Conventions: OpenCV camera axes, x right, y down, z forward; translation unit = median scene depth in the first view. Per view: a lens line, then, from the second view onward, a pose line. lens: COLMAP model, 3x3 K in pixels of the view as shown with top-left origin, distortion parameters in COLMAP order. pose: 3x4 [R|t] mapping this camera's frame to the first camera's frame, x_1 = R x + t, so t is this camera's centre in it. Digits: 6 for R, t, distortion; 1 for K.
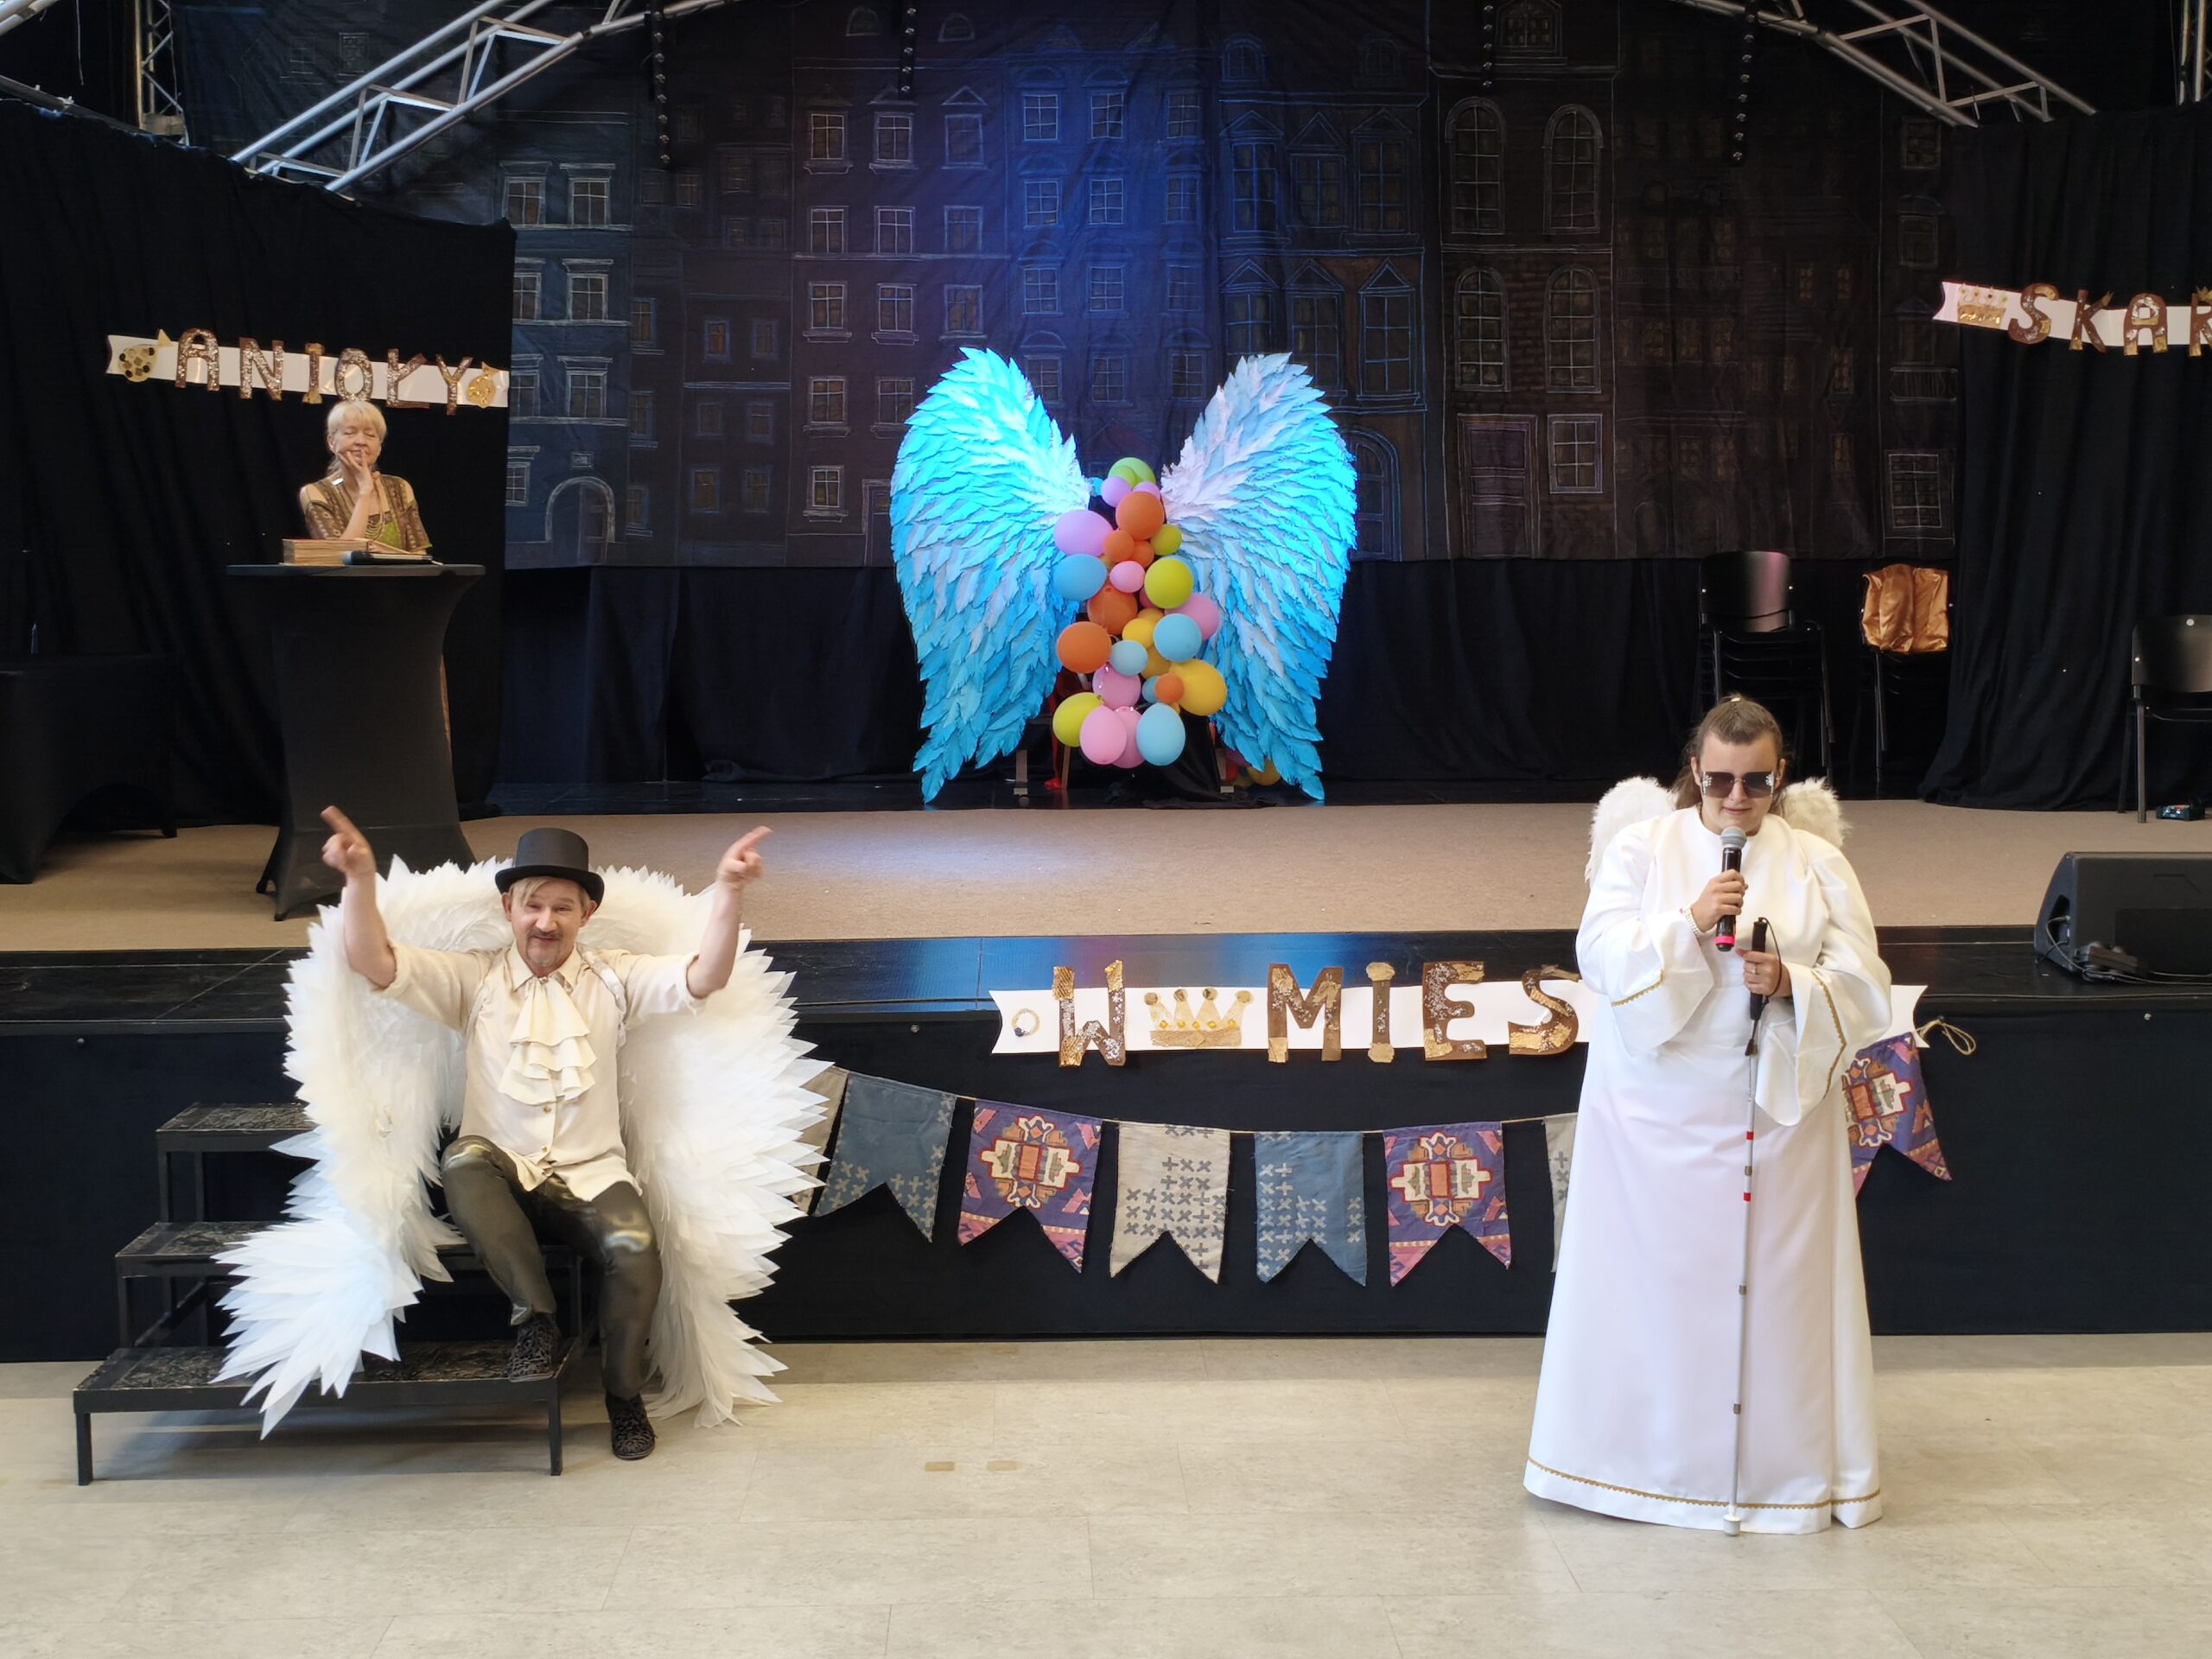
lens RADIAL K [[2755.2, 0, 1106.0], [0, 2755.2, 829.5], [0, 0, 1]] dist [0.142369, -0.409683]
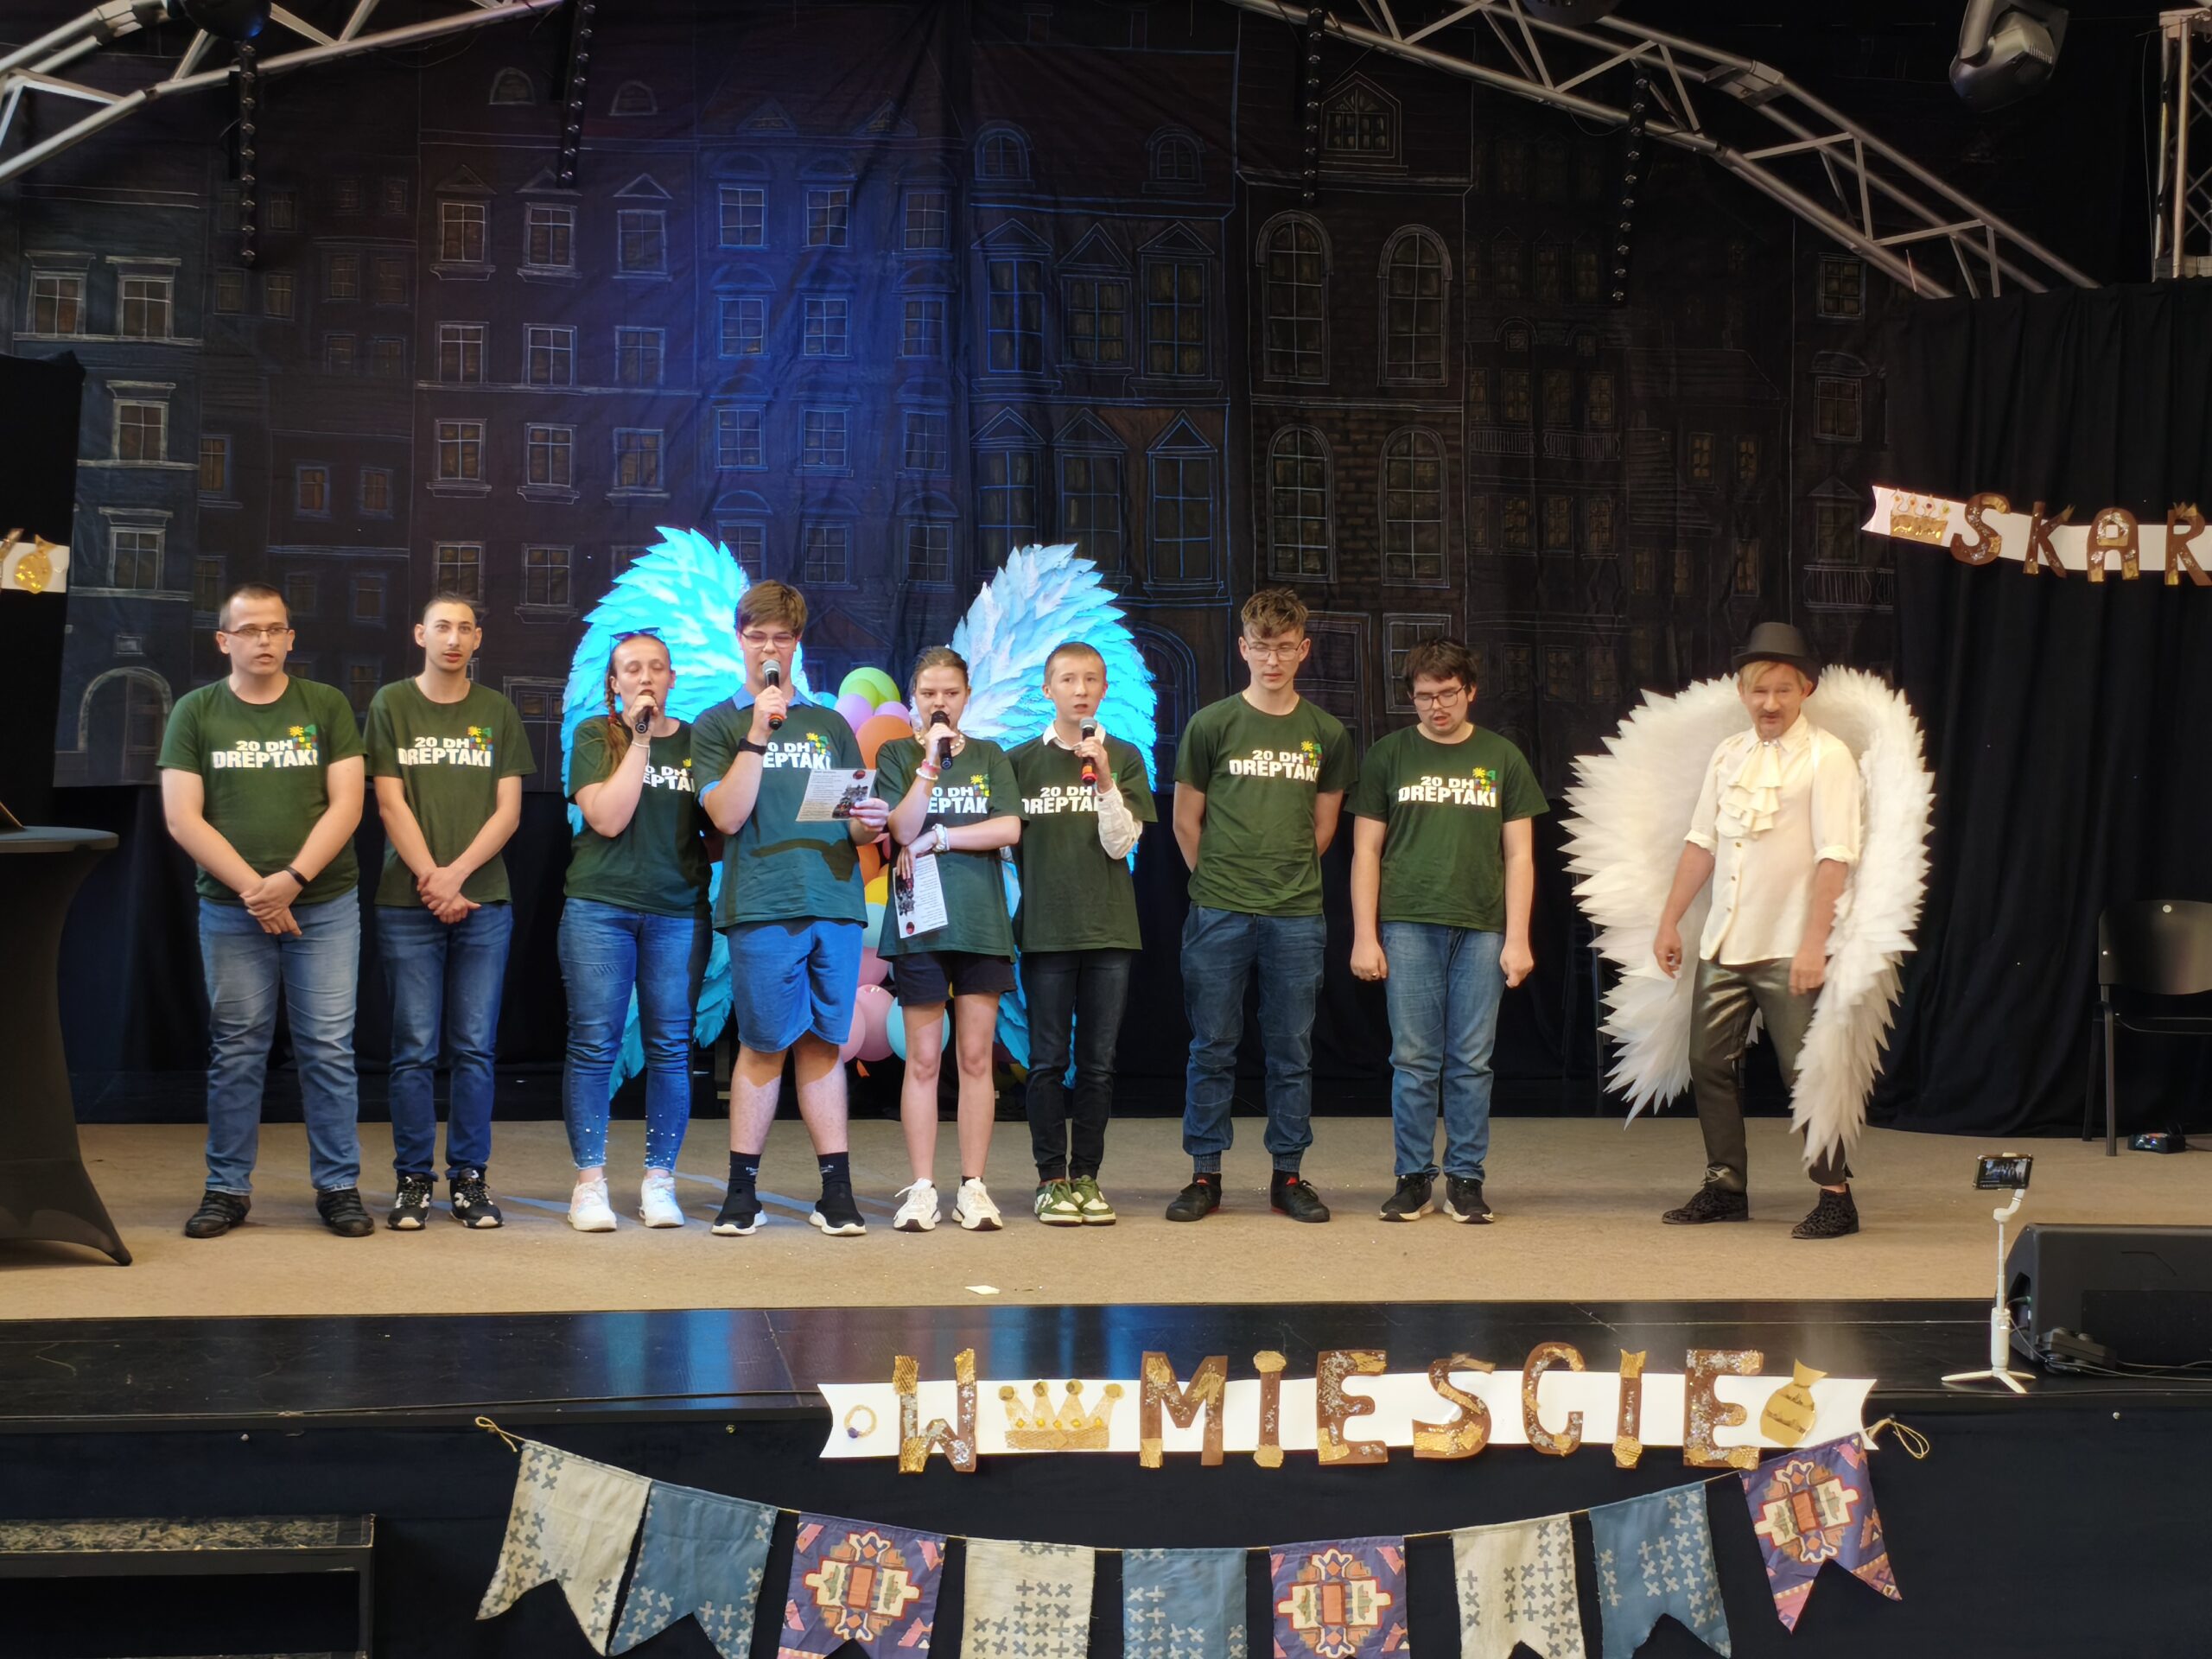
lens RADIAL K [[4078.9, 0, 1105.1], [0, 4078.9, 838.2], [0, 0, 1]] dist [0.190641, -0.891953]
pose [[0.993375, 0.016258, 0.113762, -0.056707], [-0.009970, 0.998402, -0.055623, -0.022955], [-0.114485, 0.054121, 0.991950, -0.157621]]
